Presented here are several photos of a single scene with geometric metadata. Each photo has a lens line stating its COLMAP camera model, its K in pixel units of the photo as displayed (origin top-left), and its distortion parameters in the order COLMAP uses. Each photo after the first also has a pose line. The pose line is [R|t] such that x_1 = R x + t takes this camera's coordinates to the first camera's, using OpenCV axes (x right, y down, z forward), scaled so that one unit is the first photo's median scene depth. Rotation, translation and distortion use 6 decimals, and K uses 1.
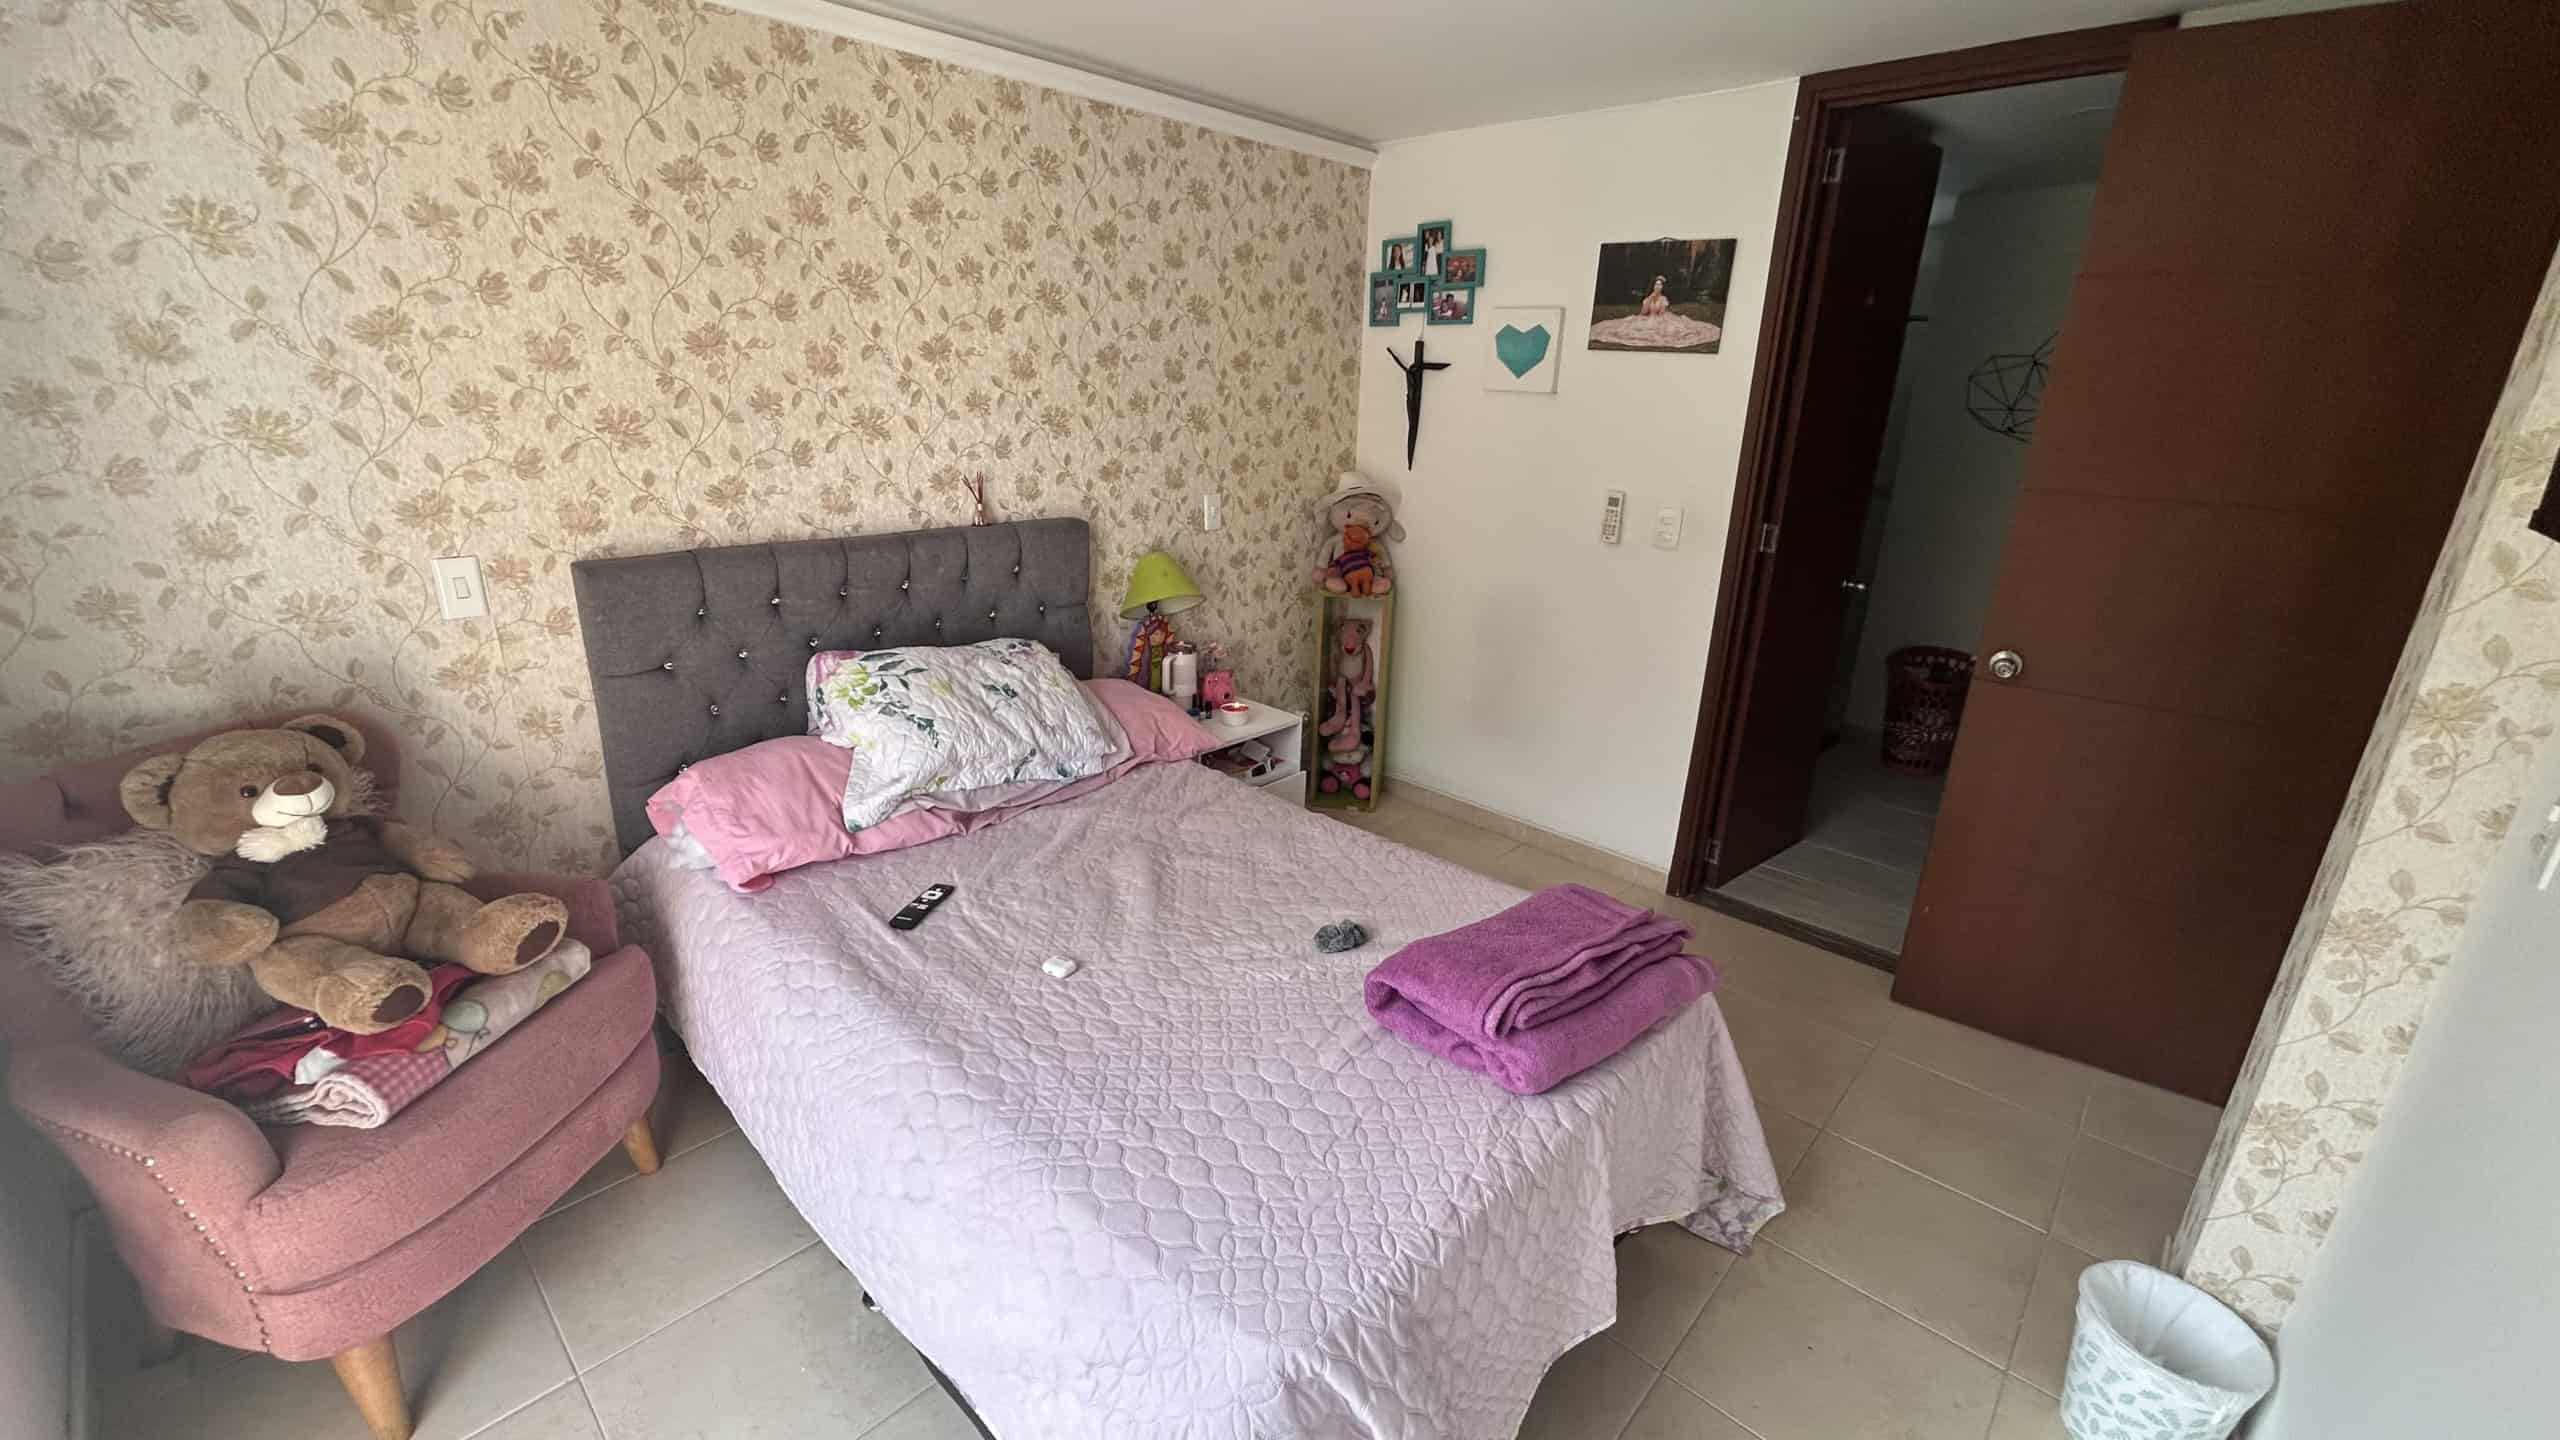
lens RADIAL K [[1014.1, 0, 1304.9], [0, 1014.1, 725.6], [0, 0, 1]] dist [-0.010666, 0.000384]
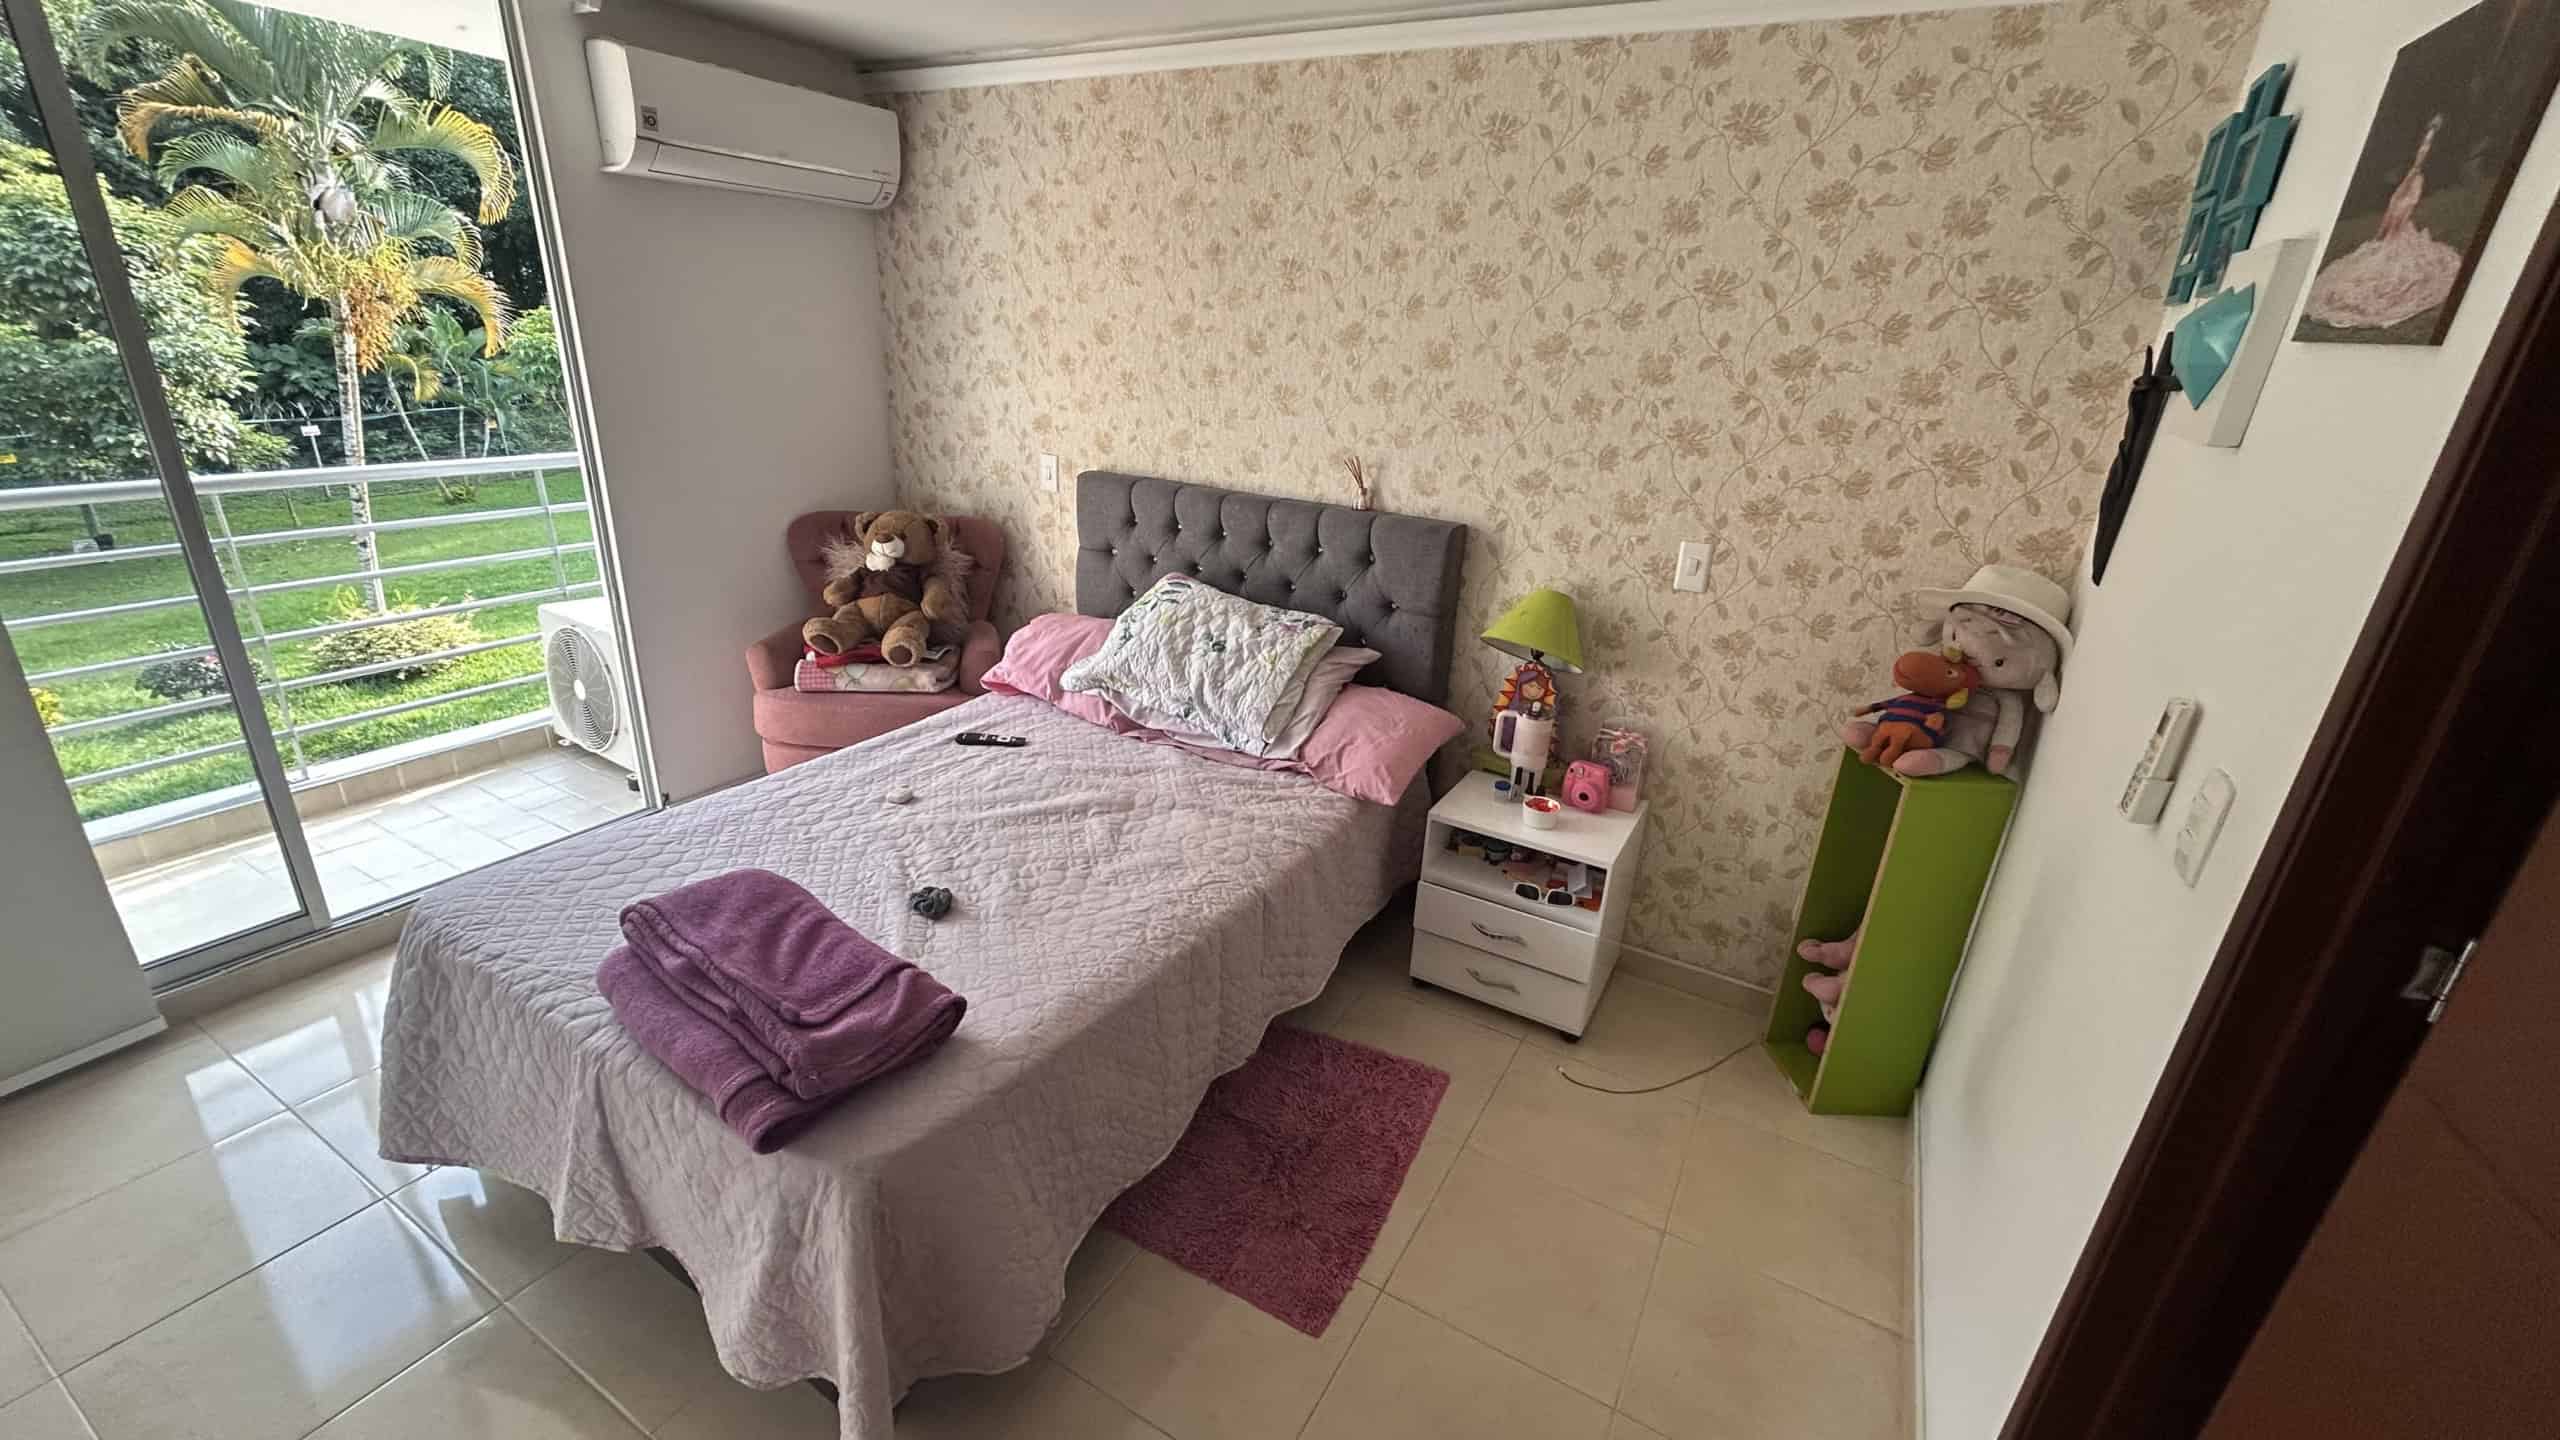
lens RADIAL K [[1014.1, 0, 1304.9], [0, 1014.1, 725.6], [0, 0, 1]] dist [-0.010666, 0.000384]
pose [[0.240498, 0.324806, -0.914692, 0.691692], [-0.367940, 0.902529, 0.223745, -0.214230], [0.898210, 0.282741, 0.336565, 0.685154]]
